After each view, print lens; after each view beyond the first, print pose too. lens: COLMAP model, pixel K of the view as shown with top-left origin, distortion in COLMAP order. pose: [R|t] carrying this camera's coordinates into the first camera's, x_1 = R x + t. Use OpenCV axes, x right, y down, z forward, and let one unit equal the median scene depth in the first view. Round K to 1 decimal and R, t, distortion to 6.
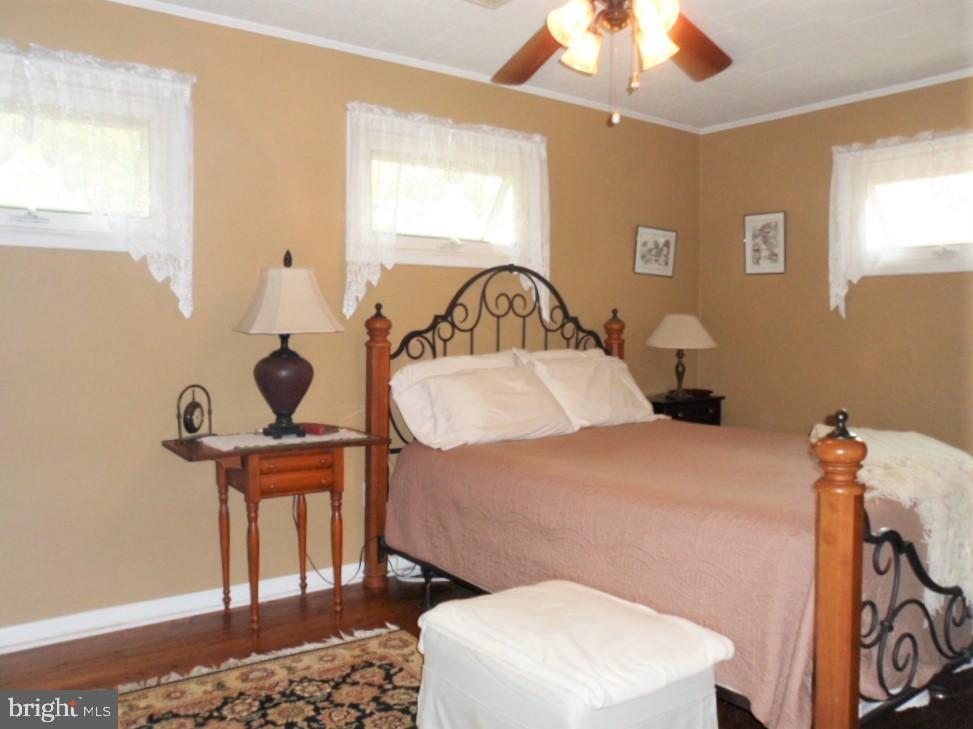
lens RADIAL K [[778.7, 0, 486.5], [0, 778.7, 364.5], [0, 0, 1]] dist [-0.149236, 0.161826]
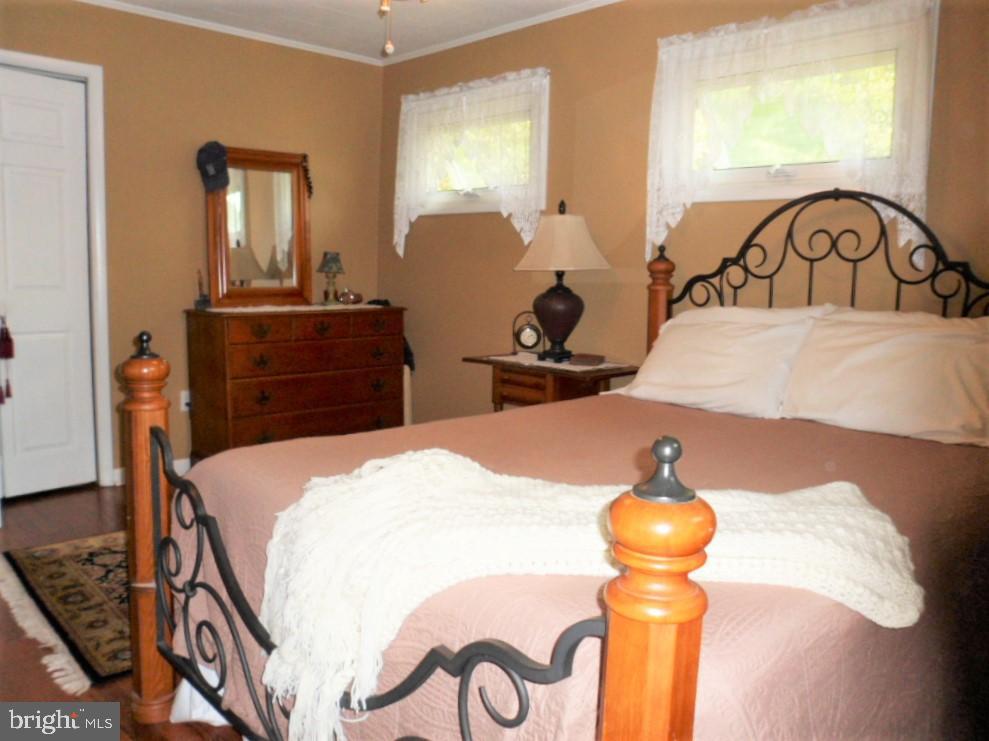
lens RADIAL K [[791.5, 0, 494.5], [0, 791.5, 370.5], [0, 0, 1]] dist [-0.149236, 0.161826]
pose [[0.135805, 0.130567, -0.982094, 0.764704], [-0.070778, 0.990024, 0.121834, -0.026283], [0.988204, 0.052965, 0.143691, 0.617256]]
